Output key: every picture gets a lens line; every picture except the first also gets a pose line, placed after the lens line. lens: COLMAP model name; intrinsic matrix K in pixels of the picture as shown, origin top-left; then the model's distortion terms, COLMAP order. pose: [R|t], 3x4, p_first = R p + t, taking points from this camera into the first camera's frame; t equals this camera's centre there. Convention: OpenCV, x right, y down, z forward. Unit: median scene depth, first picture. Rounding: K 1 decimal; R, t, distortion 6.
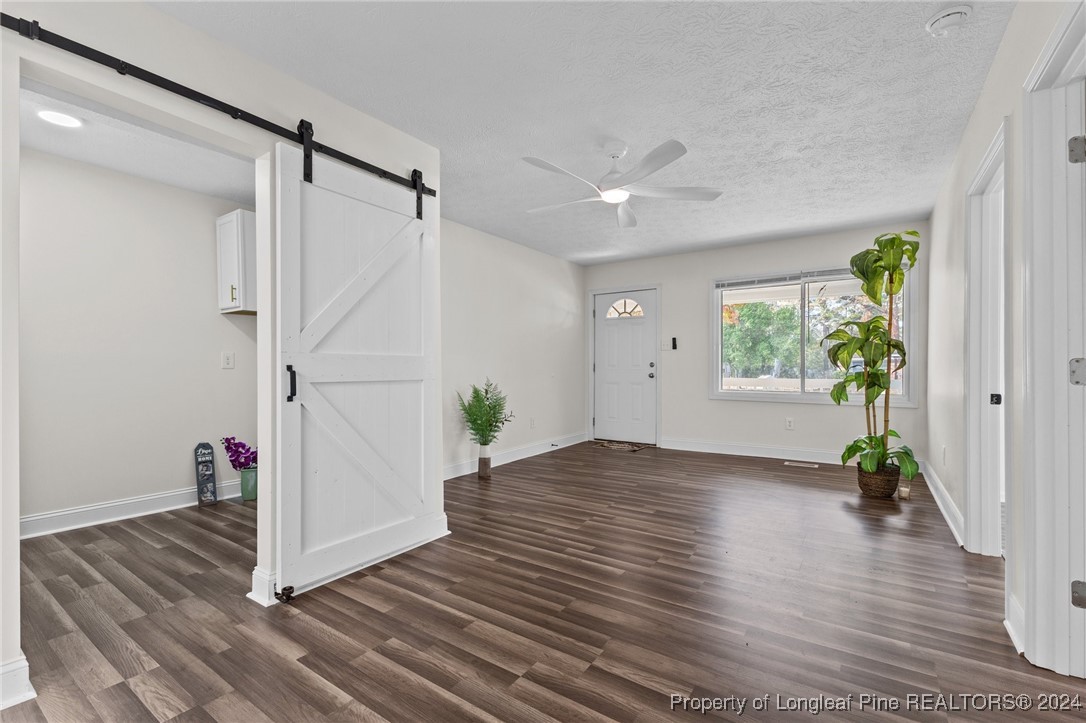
lens RADIAL K [[473.6, 0, 505.6], [0, 473.6, 376.5], [0, 0, 1]] dist [0.008646, 0.000438]
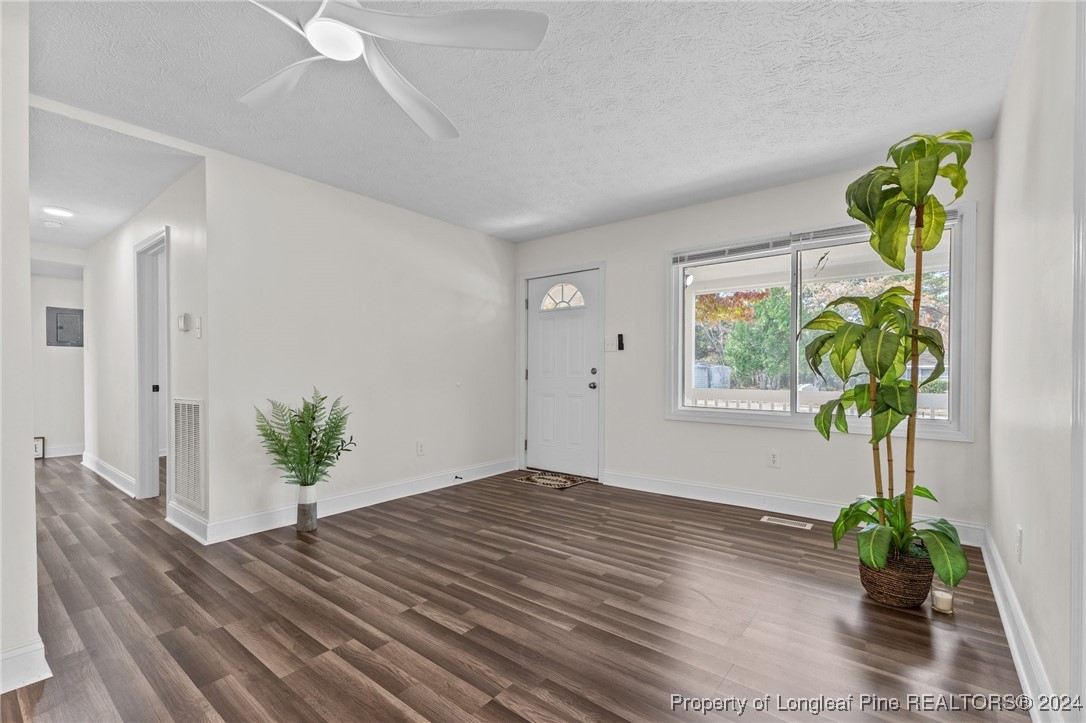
lens RADIAL K [[473.6, 0, 506.3], [0, 473.6, 381.1], [0, 0, 1]] dist [0.008646, 0.000438]
pose [[0.997256, 0.006176, -0.073770, 0.339859], [-0.006459, 0.999973, -0.003601, -0.008256], [0.073746, 0.004068, 0.997269, 0.374249]]
